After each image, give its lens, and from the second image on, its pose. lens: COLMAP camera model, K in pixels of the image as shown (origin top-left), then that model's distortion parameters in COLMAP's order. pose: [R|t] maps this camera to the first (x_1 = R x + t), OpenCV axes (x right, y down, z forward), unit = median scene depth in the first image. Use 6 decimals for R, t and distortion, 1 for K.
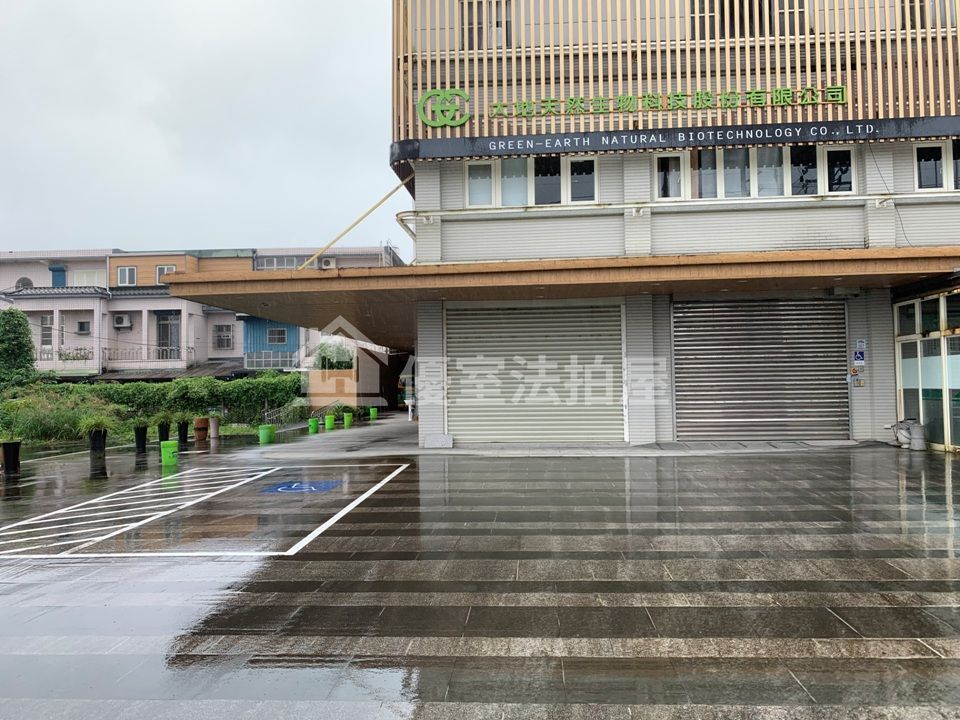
lens RADIAL K [[745.5, 0, 480.0], [0, 745.5, 360.0], [0, 0, 1]] dist [0.036686, -0.051884]
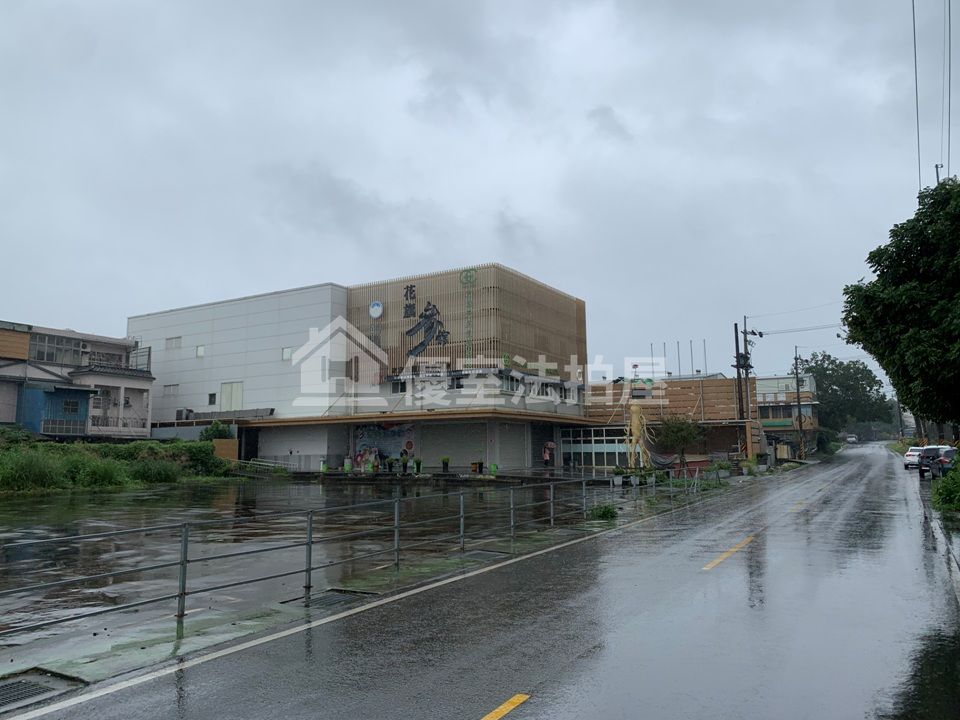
lens RADIAL K [[734.0, 0, 477.1], [0, 734.0, 359.3], [0, 0, 1]] dist [0.138152, -0.327047]
pose [[0.455889, 0.131220, 0.880310, -2.851198], [-0.033932, 0.990916, -0.130134, 0.069624], [-0.889390, 0.029456, 0.456200, -0.302013]]
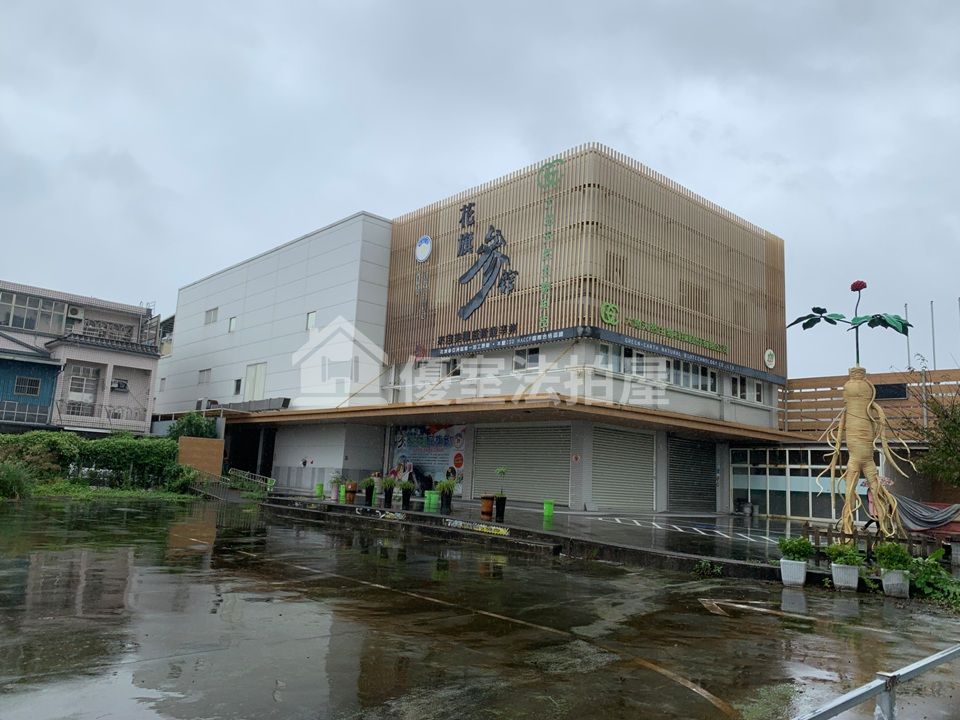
lens RADIAL K [[734.0, 0, 477.1], [0, 734.0, 359.3], [0, 0, 1]] dist [0.138152, -0.327047]
pose [[0.687868, 0.165884, 0.706626, -1.481338], [-0.088817, 0.985455, -0.144880, 0.047176], [-0.720381, 0.036898, 0.692596, 0.031765]]
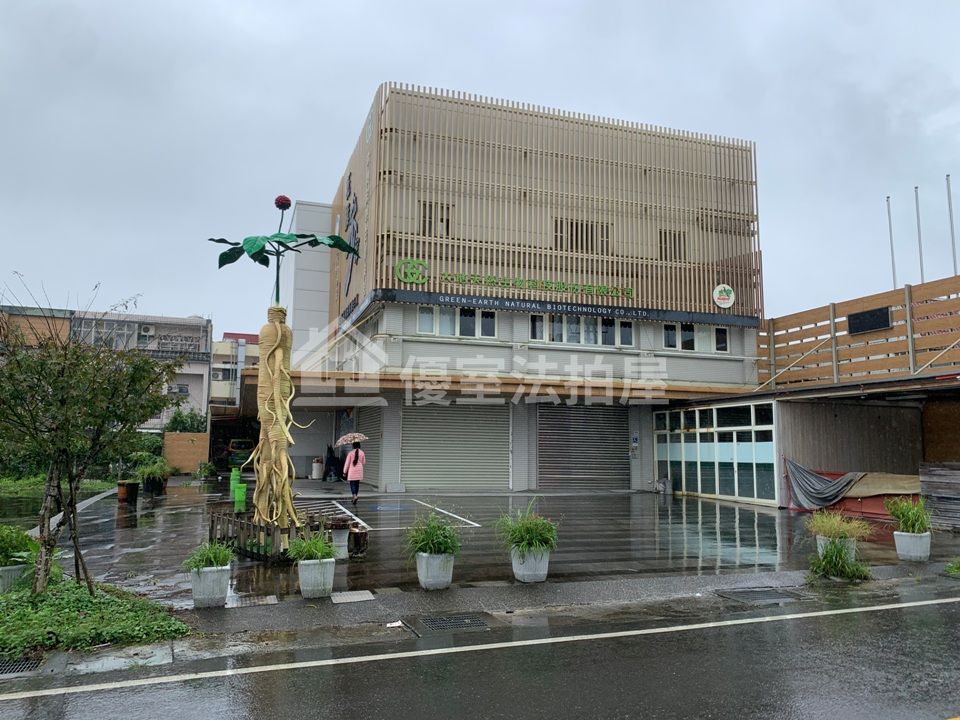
lens RADIAL K [[734.0, 0, 477.1], [0, 734.0, 359.3], [0, 0, 1]] dist [0.138152, -0.327047]
pose [[0.923026, 0.073914, 0.377570, -0.493166], [-0.039730, 0.994438, -0.097547, -0.010745], [-0.382680, 0.075038, 0.920828, -0.452269]]
